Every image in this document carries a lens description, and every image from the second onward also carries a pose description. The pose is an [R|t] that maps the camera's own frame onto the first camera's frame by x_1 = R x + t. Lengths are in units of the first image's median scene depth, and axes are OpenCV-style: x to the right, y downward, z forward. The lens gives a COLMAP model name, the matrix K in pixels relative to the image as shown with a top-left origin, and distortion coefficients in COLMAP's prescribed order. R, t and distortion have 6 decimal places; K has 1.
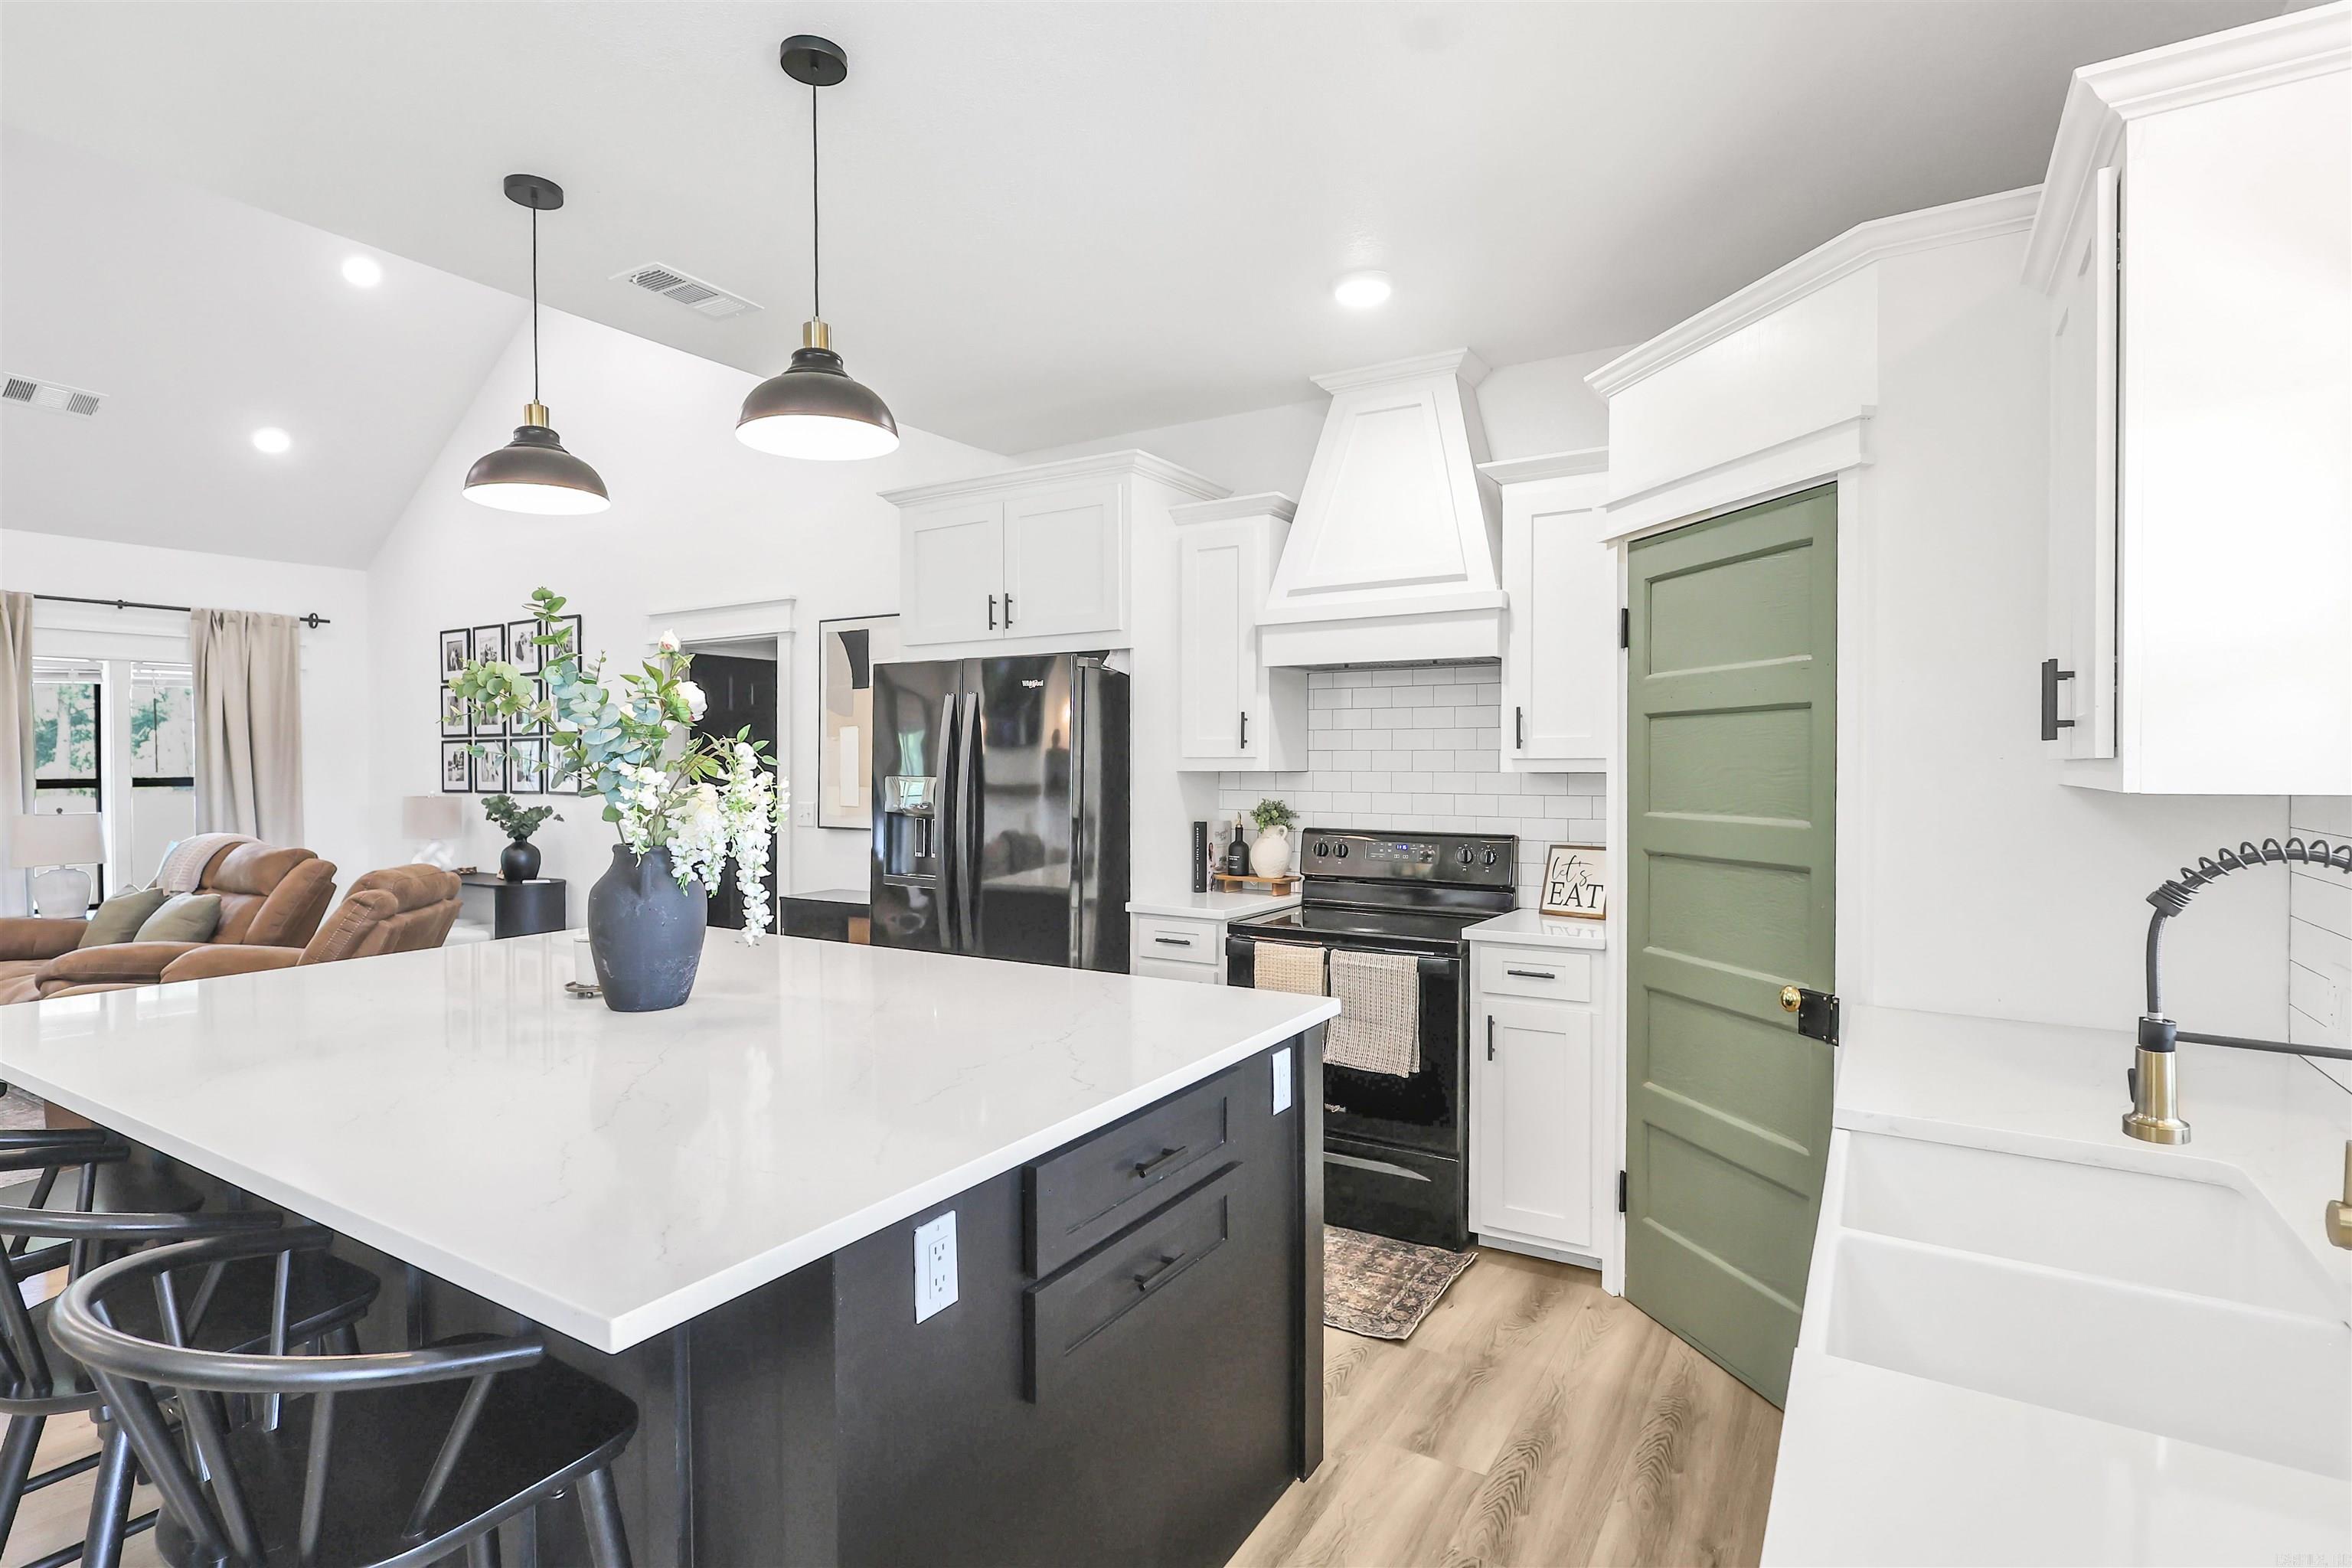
lens RADIAL K [[1127.2, 0, 1158.2], [0, 1127.2, 760.6], [0, 0, 1]] dist [-0.011335, 0.003383]
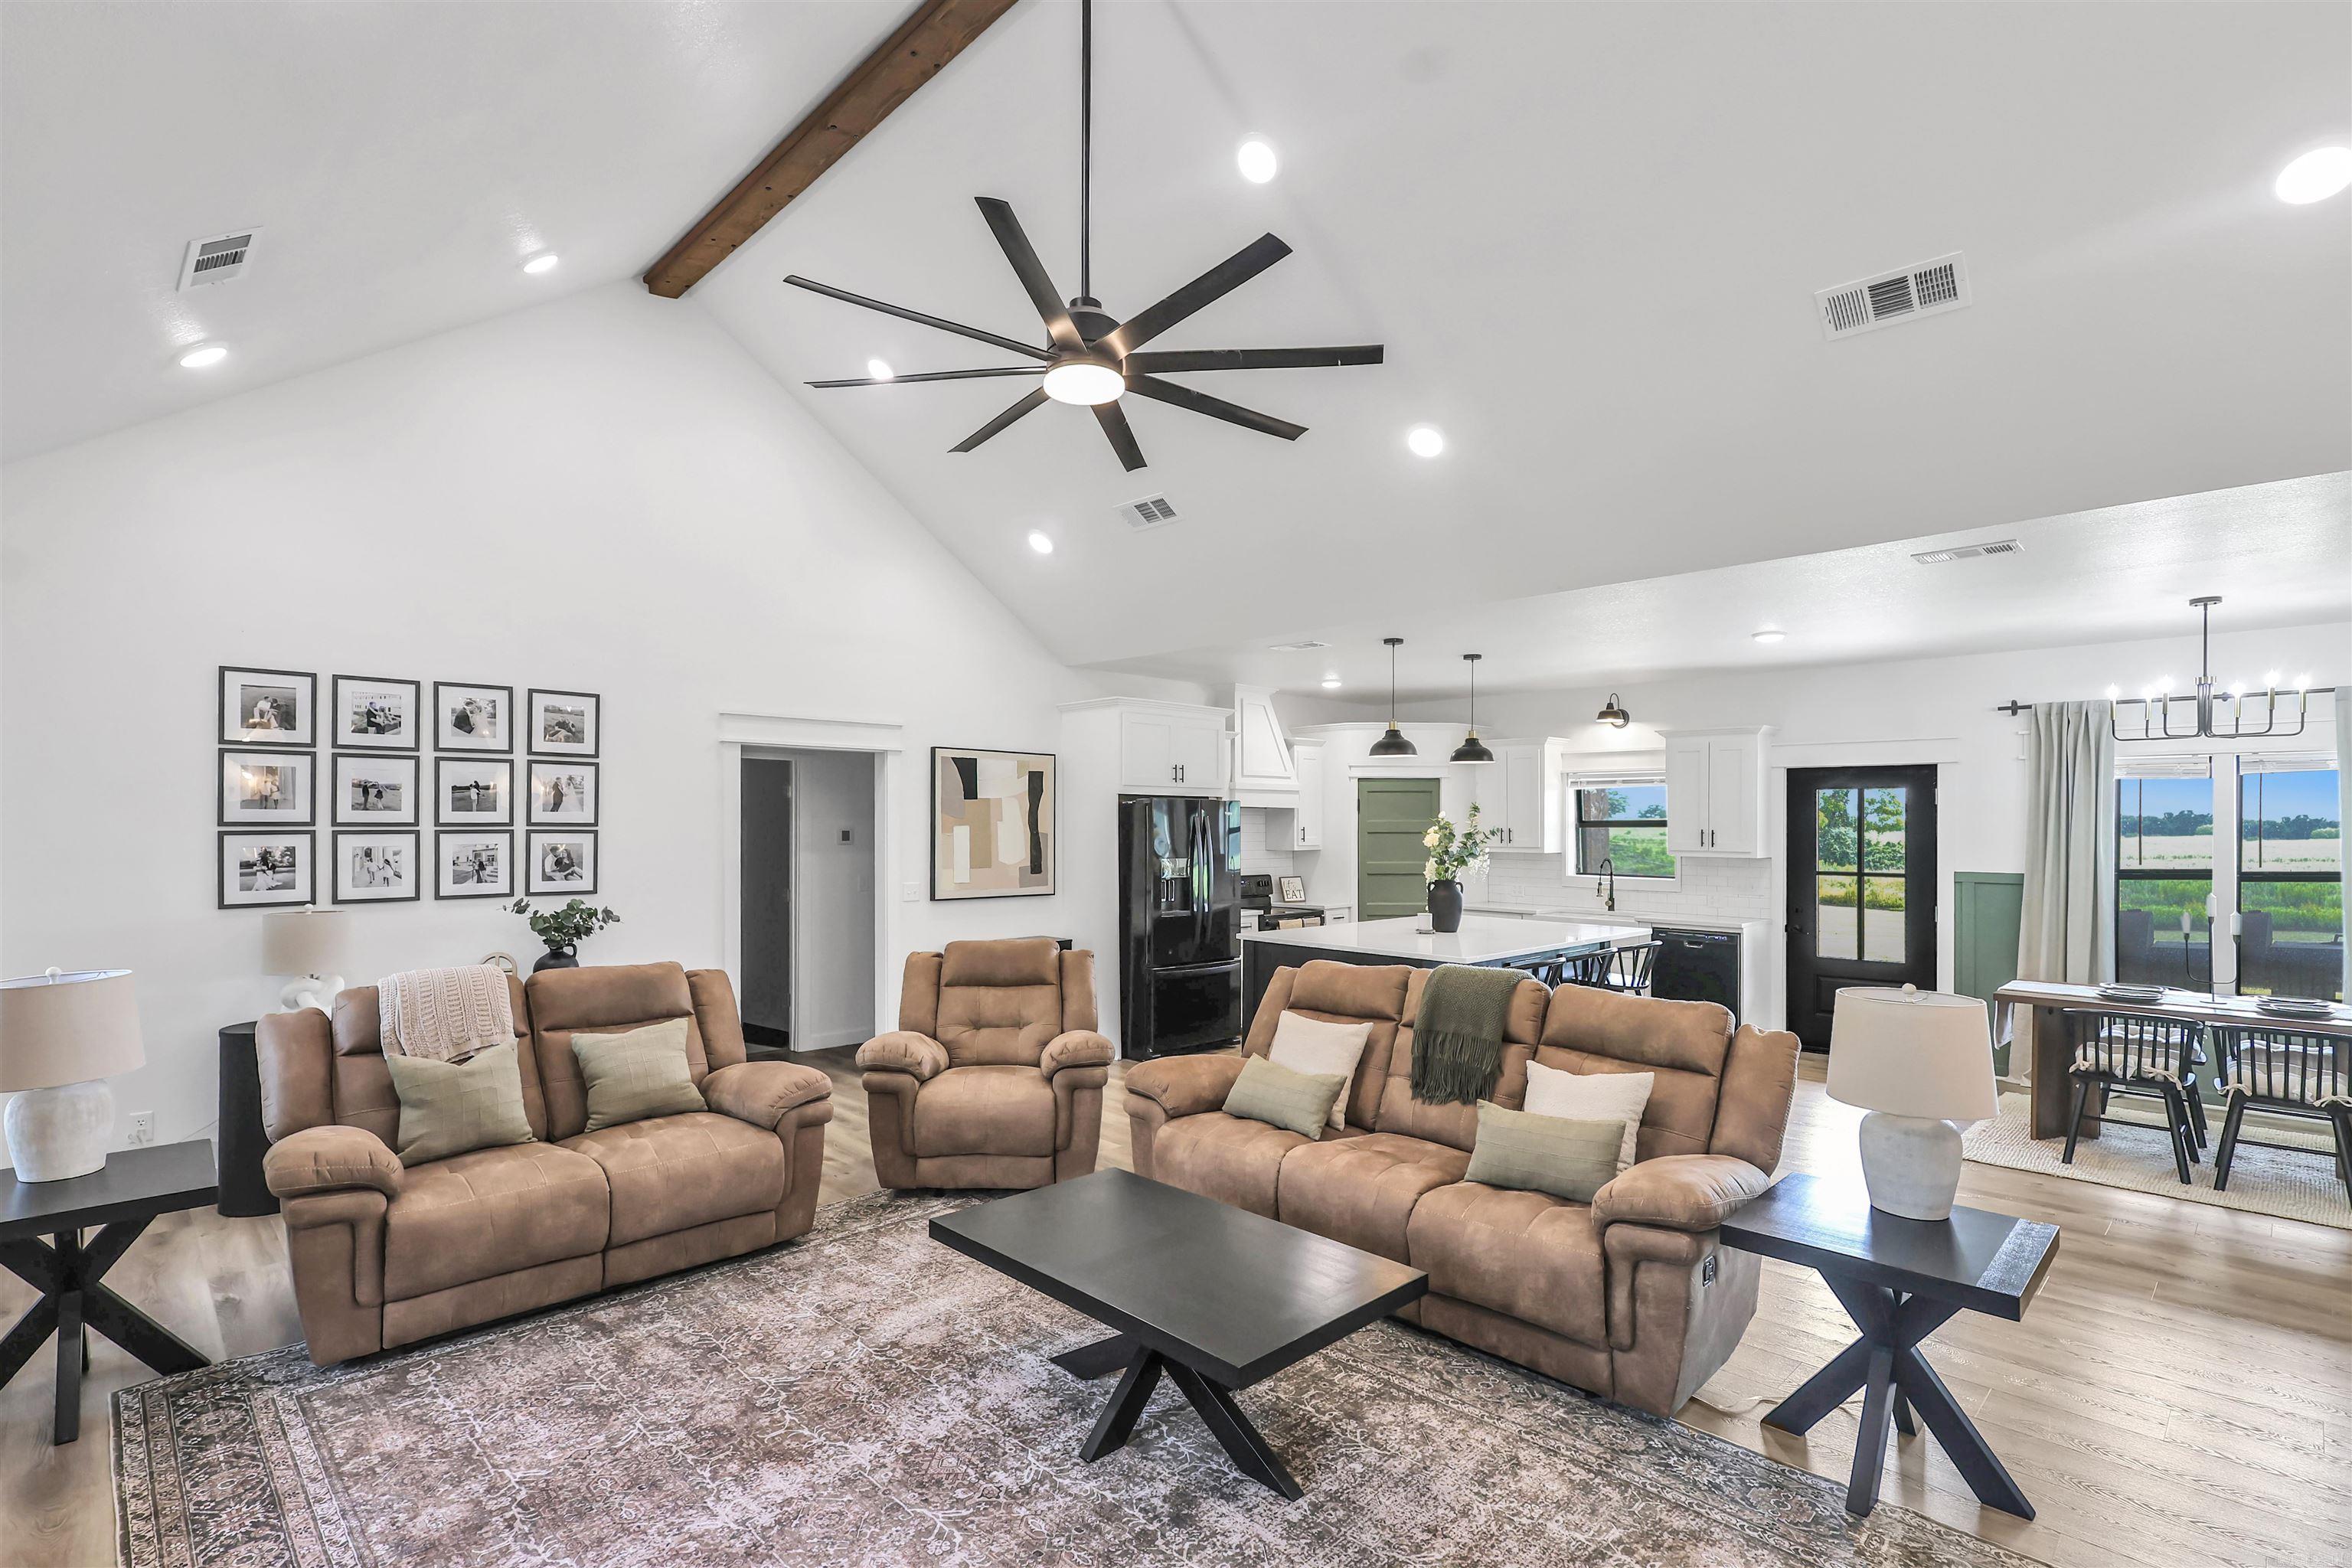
lens RADIAL K [[1075.4, 0, 1162.0], [0, 1075.4, 816.8], [0, 0, 1]] dist [0.000081, 0.000001]
pose [[0.257066, 0.011571, 0.966324, -2.707366], [-0.003499, 0.999933, -0.011043, -0.050169], [-0.966387, -0.000542, 0.257090, 0.751549]]
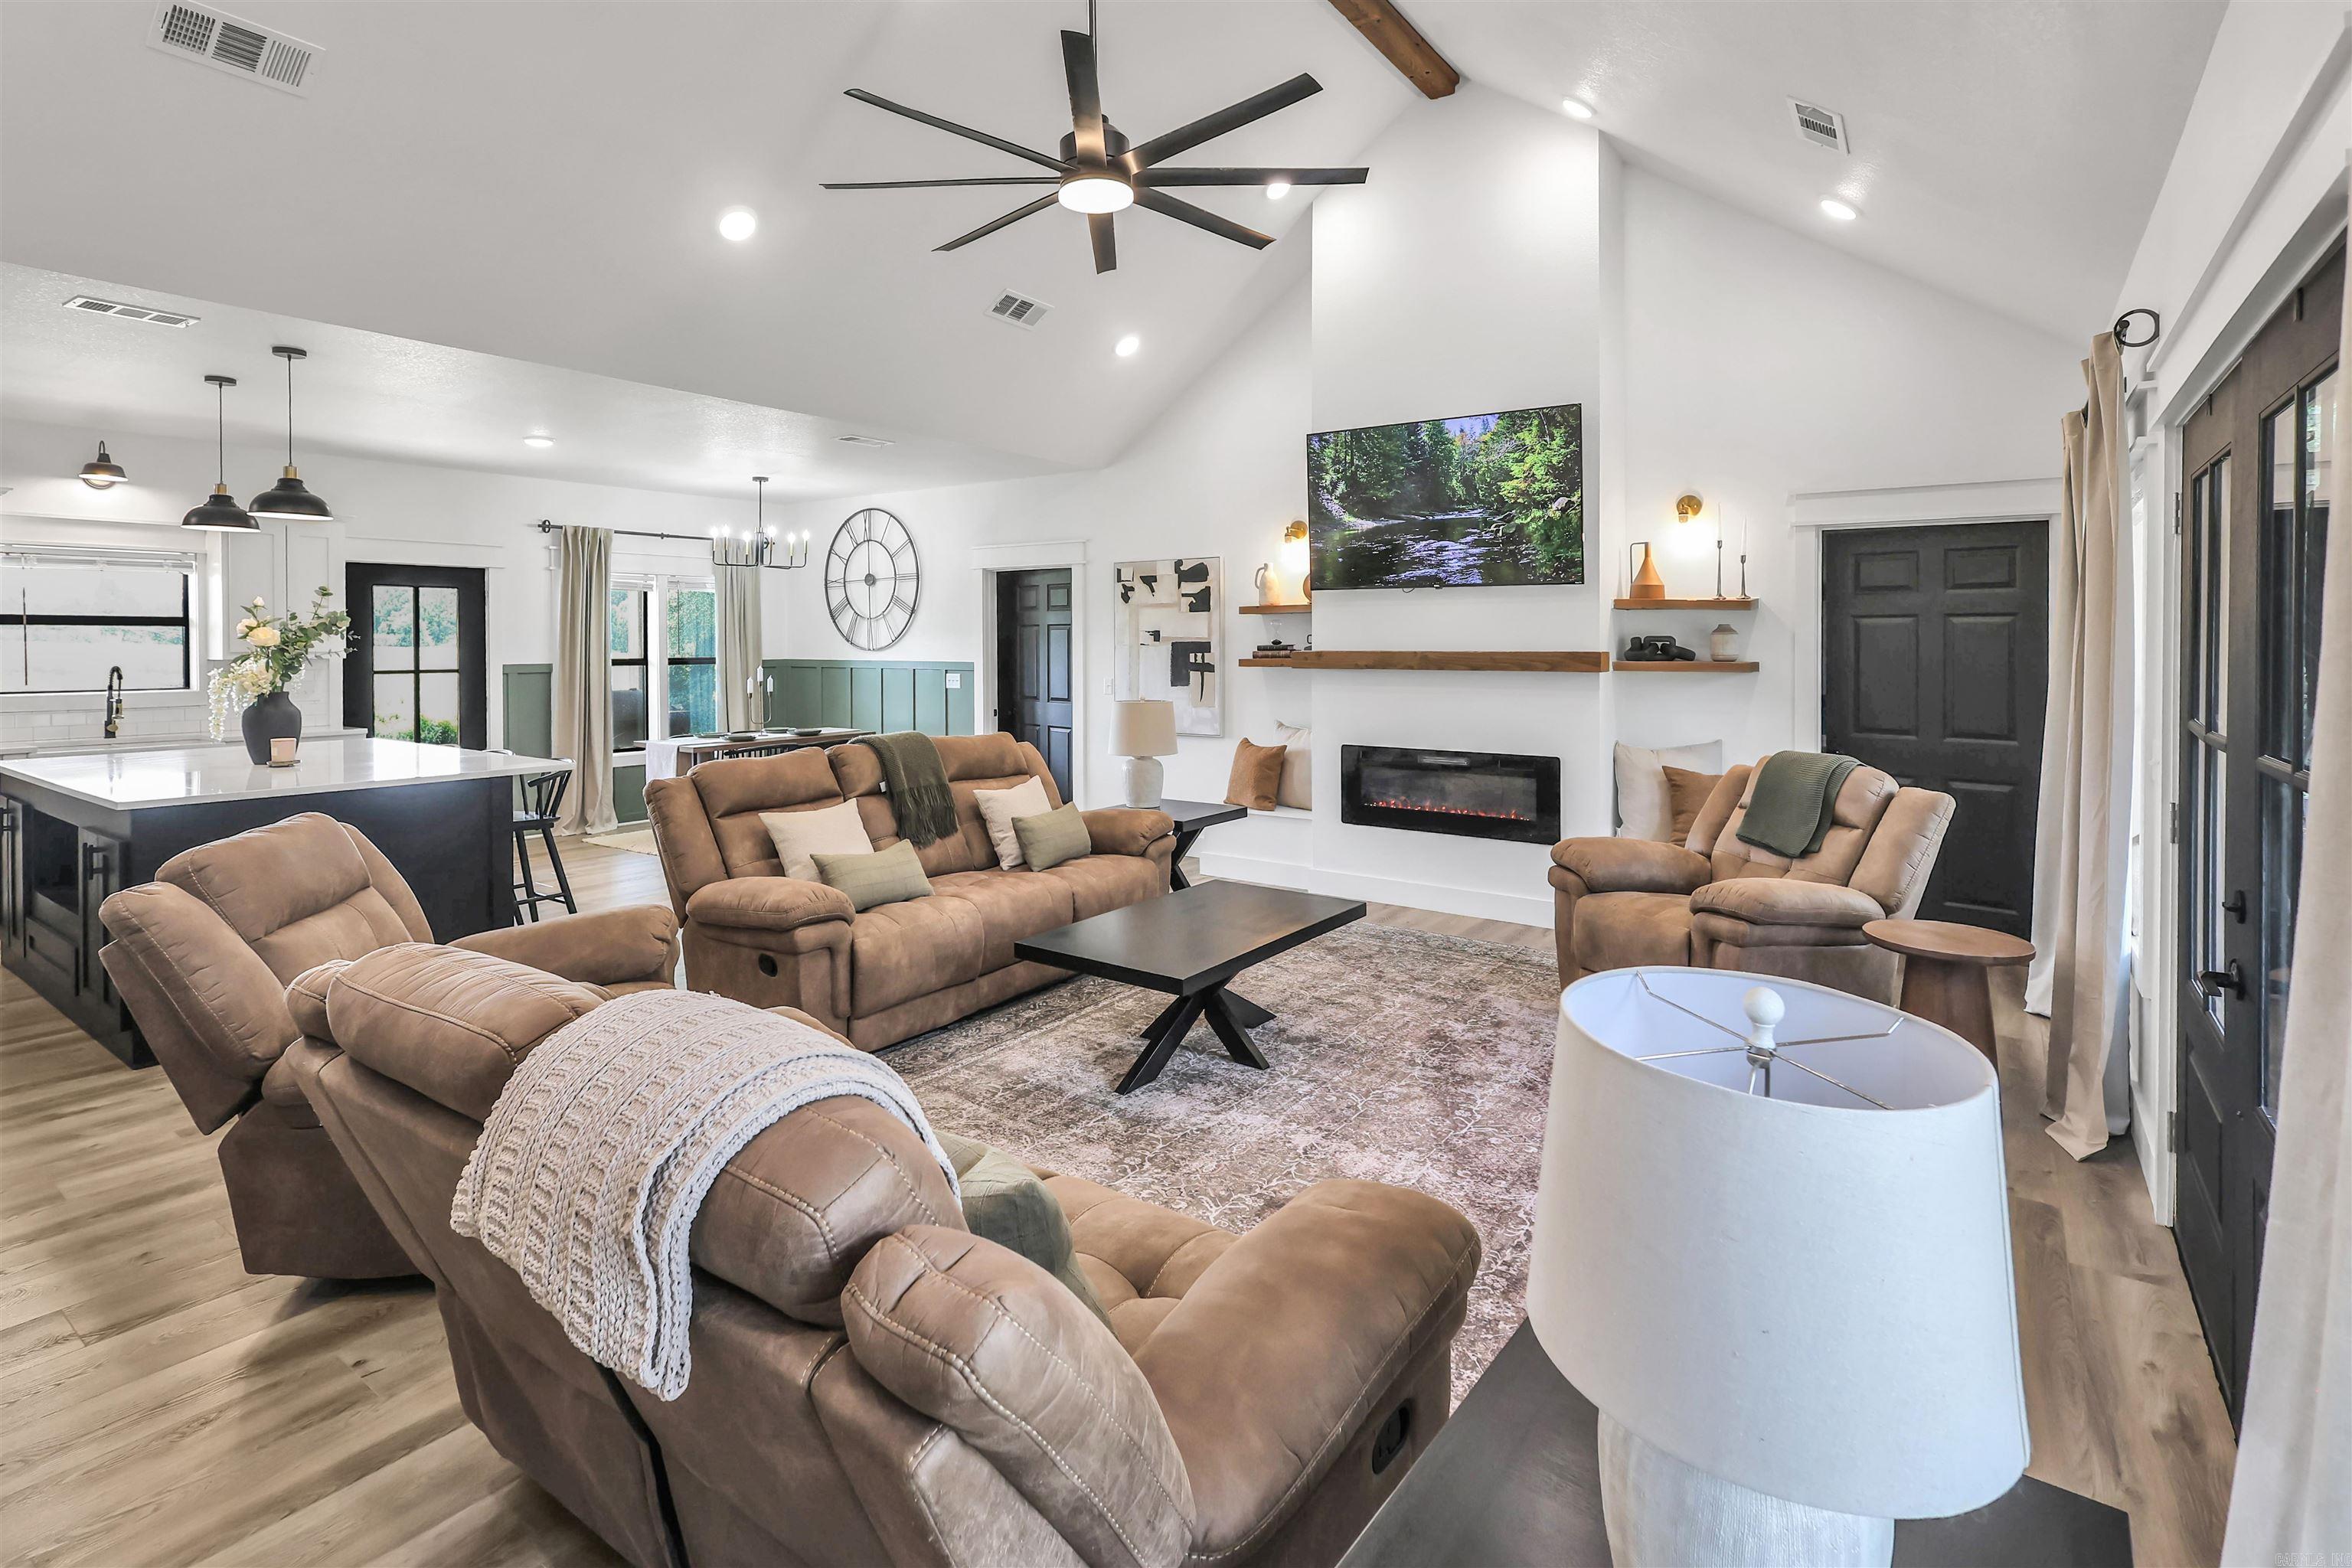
lens RADIAL K [[1127.2, 0, 1184.1], [0, 1127.2, 668.2], [0, 0, 1]] dist [-0.011335, 0.003383]
pose [[-0.997143, 0.005259, 0.075347, -1.851353], [0.007327, 0.999603, 0.027190, -0.018400], [-0.075175, 0.027665, -0.996787, 2.345221]]
